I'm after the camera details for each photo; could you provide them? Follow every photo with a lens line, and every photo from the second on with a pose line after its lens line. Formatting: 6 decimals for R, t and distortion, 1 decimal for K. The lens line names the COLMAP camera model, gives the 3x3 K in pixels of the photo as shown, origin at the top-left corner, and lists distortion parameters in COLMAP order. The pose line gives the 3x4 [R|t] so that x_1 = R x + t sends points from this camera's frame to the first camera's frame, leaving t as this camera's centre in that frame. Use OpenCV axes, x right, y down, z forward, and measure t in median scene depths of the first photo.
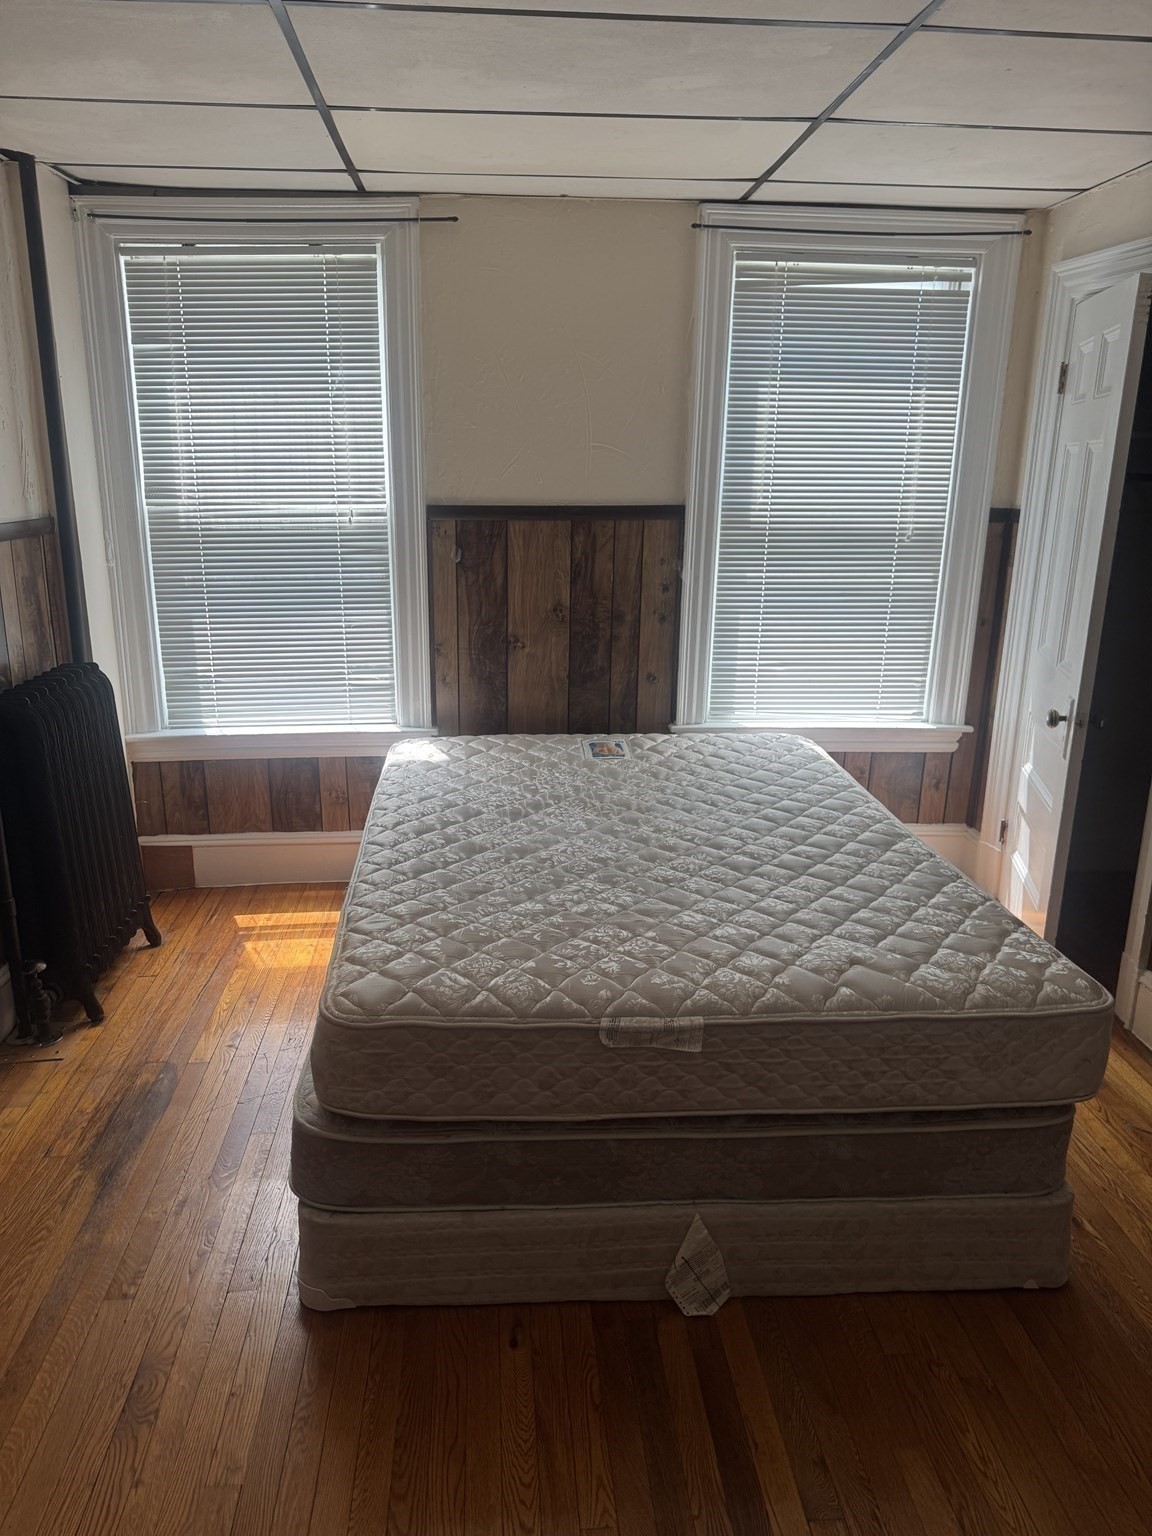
lens RADIAL K [[1091.6, 0, 571.4], [0, 1091.6, 770.4], [0, 0, 1]] dist [0.055521, -0.074698]
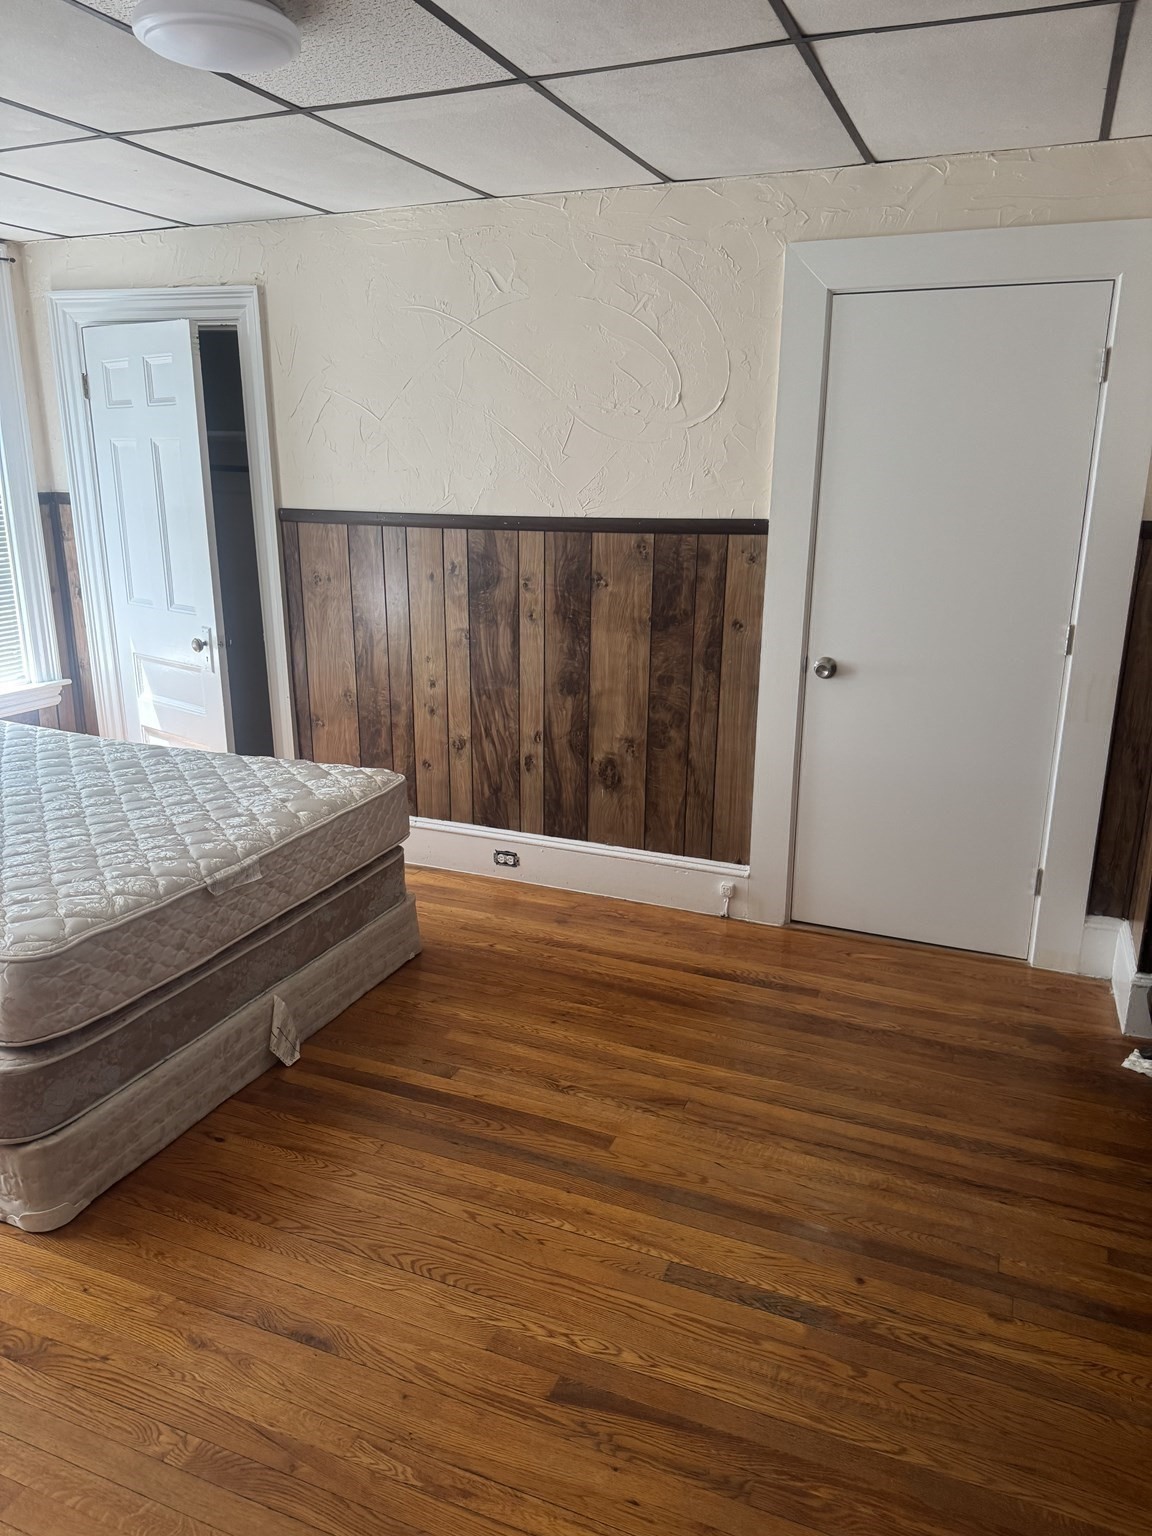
lens RADIAL K [[1091.6, 0, 573.5], [0, 1091.6, 778.0], [0, 0, 1]] dist [0.055521, -0.074698]
pose [[0.447676, -0.262401, 0.854829, -0.837035], [0.245475, 0.955311, 0.164689, -0.000123], [-0.859842, 0.136112, 0.492083, -0.056806]]
